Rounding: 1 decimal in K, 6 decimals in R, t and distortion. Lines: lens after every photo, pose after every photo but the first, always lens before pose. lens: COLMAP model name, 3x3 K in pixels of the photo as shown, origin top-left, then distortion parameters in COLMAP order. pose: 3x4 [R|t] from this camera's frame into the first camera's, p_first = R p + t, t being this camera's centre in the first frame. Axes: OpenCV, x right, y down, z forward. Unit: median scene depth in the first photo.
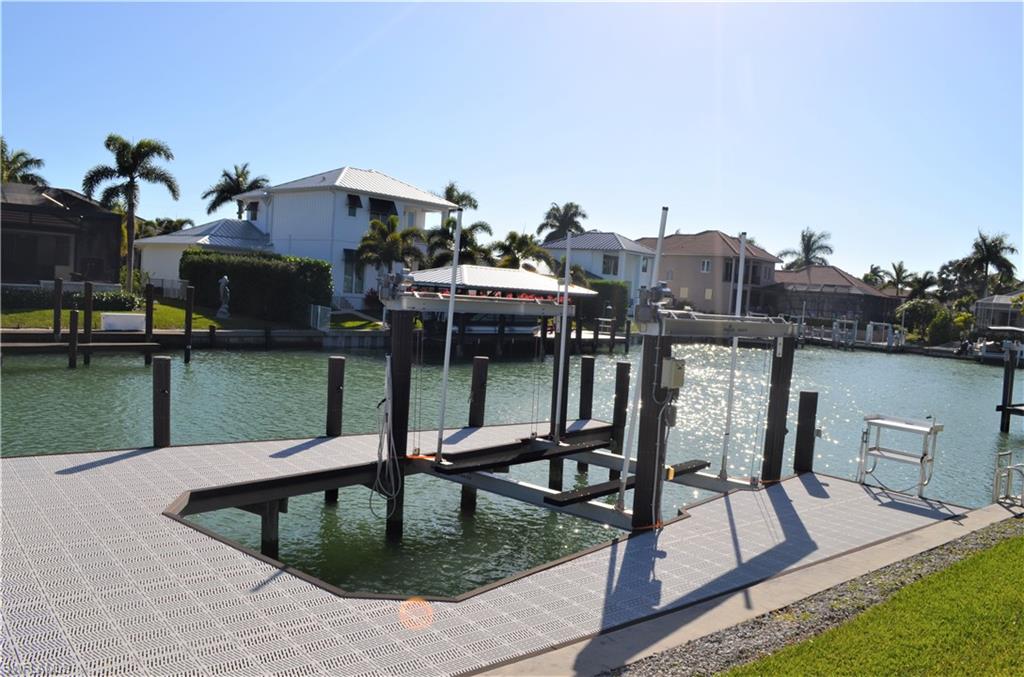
lens RADIAL K [[798.1, 0, 512.0], [0, 798.1, 338.5], [0, 0, 1]] dist [-0.094454, -0.001806]
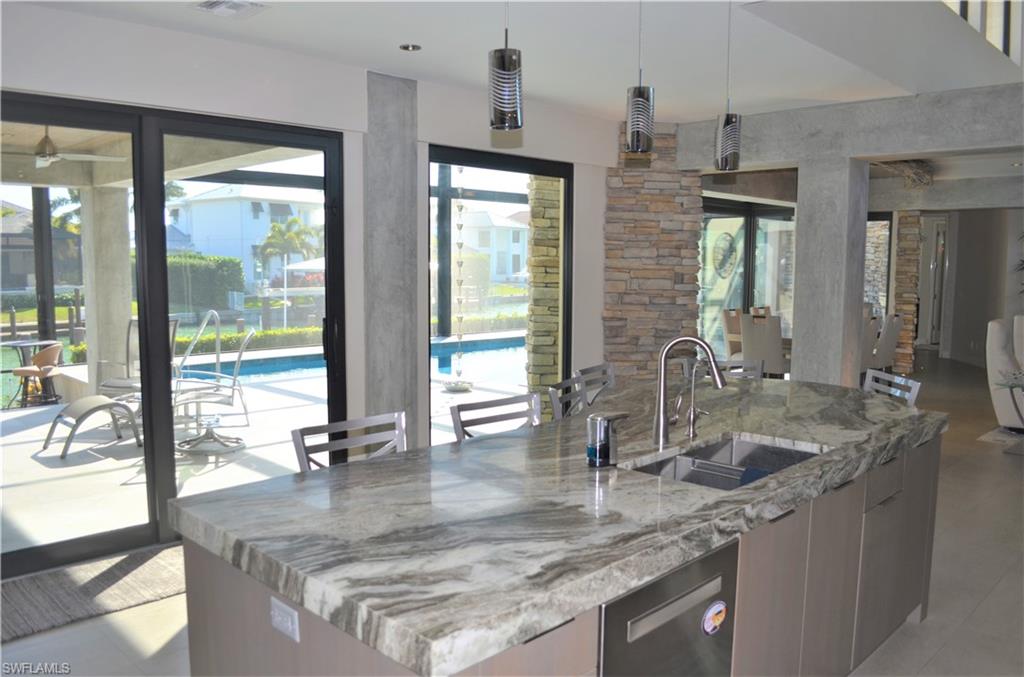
lens RADIAL K [[798.1, 0, 512.0], [0, 798.1, 338.5], [0, 0, 1]] dist [-0.094454, -0.001806]
pose [[0.993547, -0.069477, 0.089646, 0.078240], [0.065683, 0.996843, 0.044611, 0.006758], [-0.092463, -0.038435, 0.994974, -0.298860]]
